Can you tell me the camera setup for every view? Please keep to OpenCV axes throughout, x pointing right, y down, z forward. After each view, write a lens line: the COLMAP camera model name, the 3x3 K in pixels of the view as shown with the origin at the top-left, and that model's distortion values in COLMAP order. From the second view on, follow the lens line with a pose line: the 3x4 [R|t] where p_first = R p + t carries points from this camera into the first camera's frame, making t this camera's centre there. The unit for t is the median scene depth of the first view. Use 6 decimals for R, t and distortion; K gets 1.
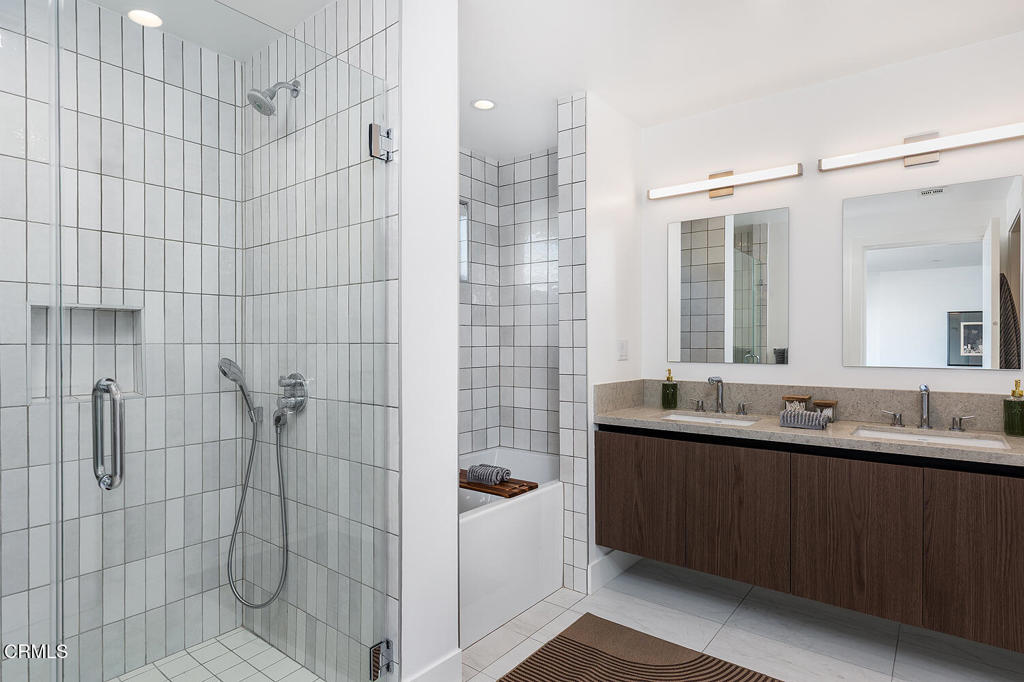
lens RADIAL K [[580.7, 0, 511.1], [0, 580.7, 341.2], [0, 0, 1]] dist [0.004323, 0.002041]
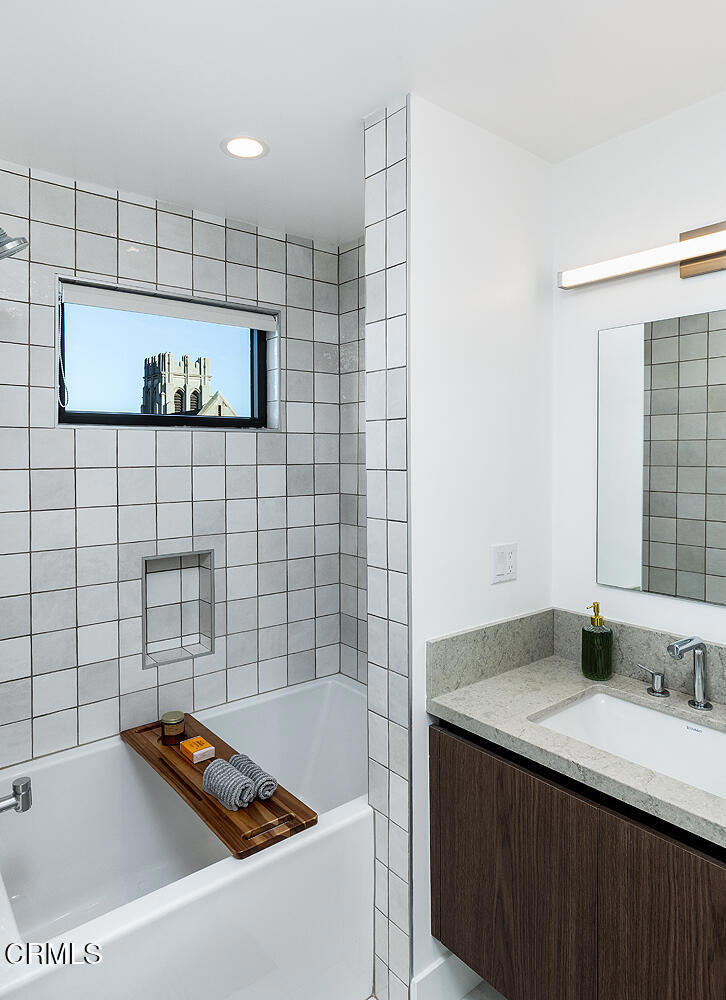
lens RADIAL K [[604.9, 0, 316.5], [0, 604.9, 449.1], [0, 0, 1]] dist [-0.007620, 0.003444]
pose [[0.958993, 0.006713, -0.283351, 0.186145], [-0.008126, 0.999960, -0.003813, -0.091288], [0.283314, 0.005959, 0.959009, 0.402753]]
